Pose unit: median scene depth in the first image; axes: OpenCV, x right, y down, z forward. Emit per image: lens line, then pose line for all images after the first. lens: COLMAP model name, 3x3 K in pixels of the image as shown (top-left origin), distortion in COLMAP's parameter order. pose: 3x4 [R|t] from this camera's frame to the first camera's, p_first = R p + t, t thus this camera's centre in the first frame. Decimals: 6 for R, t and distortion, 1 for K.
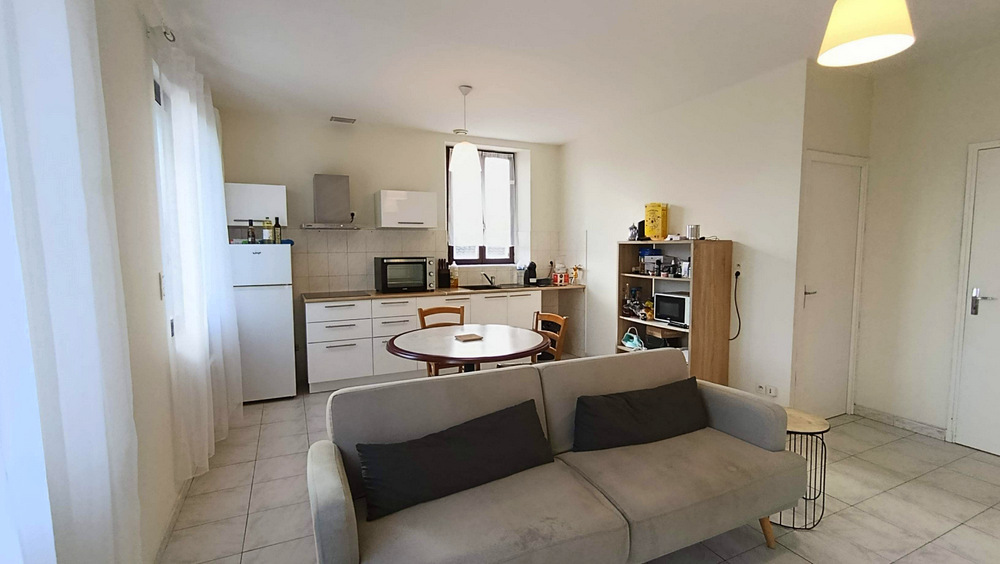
lens RADIAL K [[462.7, 0, 476.2], [0, 462.7, 285.9], [0, 0, 1]] dist [0.001280, 0.004002]
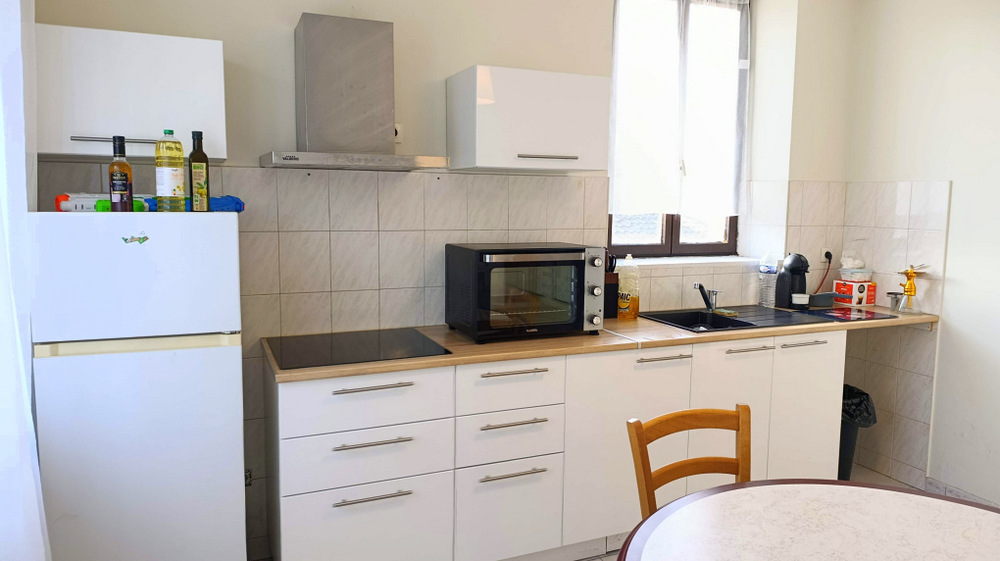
lens RADIAL K [[677.8, 0, 471.0], [0, 677.8, 281.0], [0, 0, 1]] dist [0.027817, -0.028759]
pose [[0.999619, 0.019753, -0.019302, -0.191240], [-0.018967, 0.999016, 0.040103, -0.055087], [0.020075, -0.039722, 0.999009, 0.439607]]
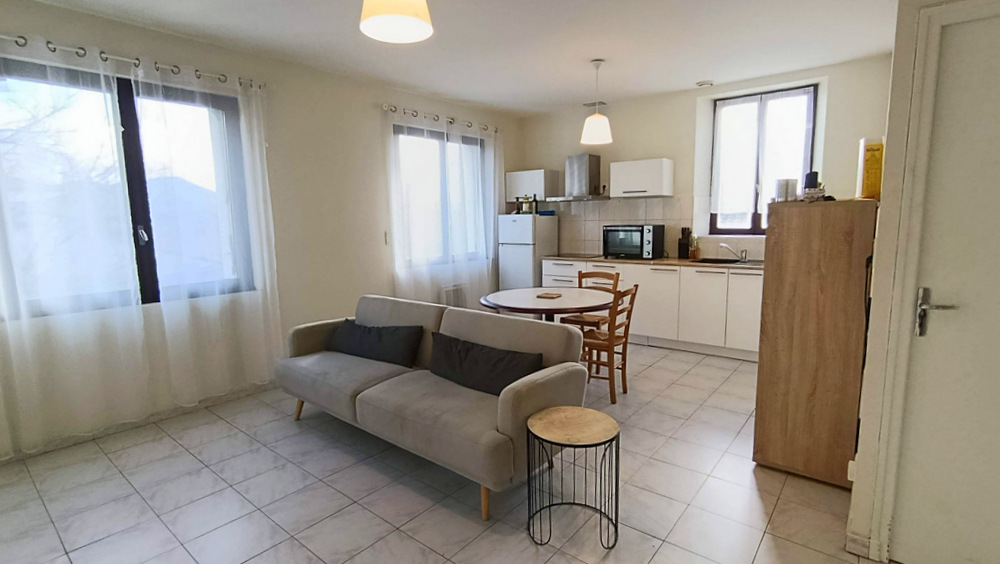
lens RADIAL K [[462.7, 0, 486.6], [0, 462.7, 283.2], [0, 0, 1]] dist [0.001280, 0.004002]
pose [[0.438749, 0.122474, -0.890224, 0.656274], [-0.063088, 0.992422, 0.105441, -0.021456], [0.896392, 0.009901, 0.443151, 0.248053]]
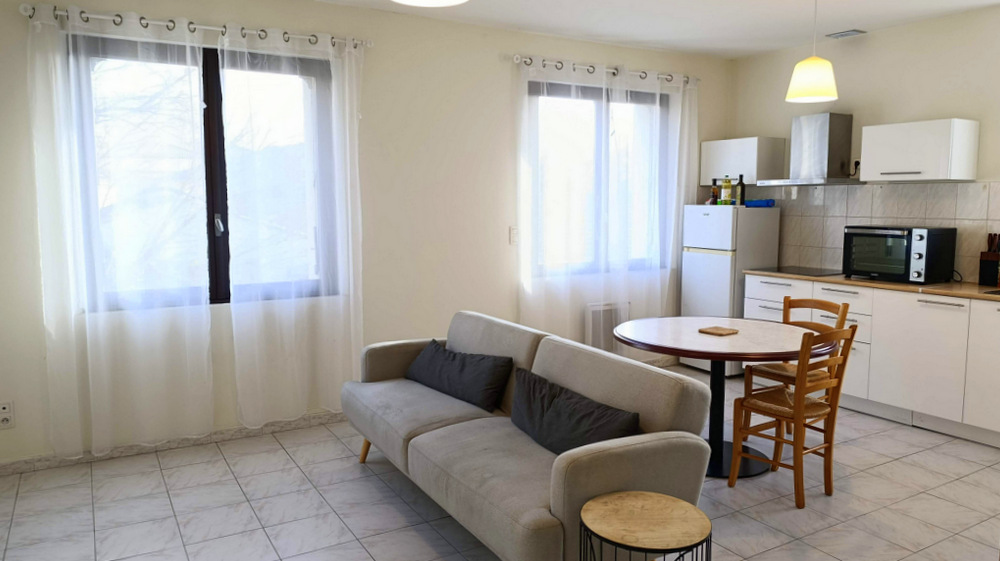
lens RADIAL K [[677.8, 0, 501.4], [0, 677.8, 278.2], [0, 0, 1]] dist [0.027817, -0.028759]
pose [[0.119392, 0.116316, -0.986010, 0.731165], [-0.087121, 0.990510, 0.106298, -0.044412], [0.989017, 0.073211, 0.128392, 0.347971]]
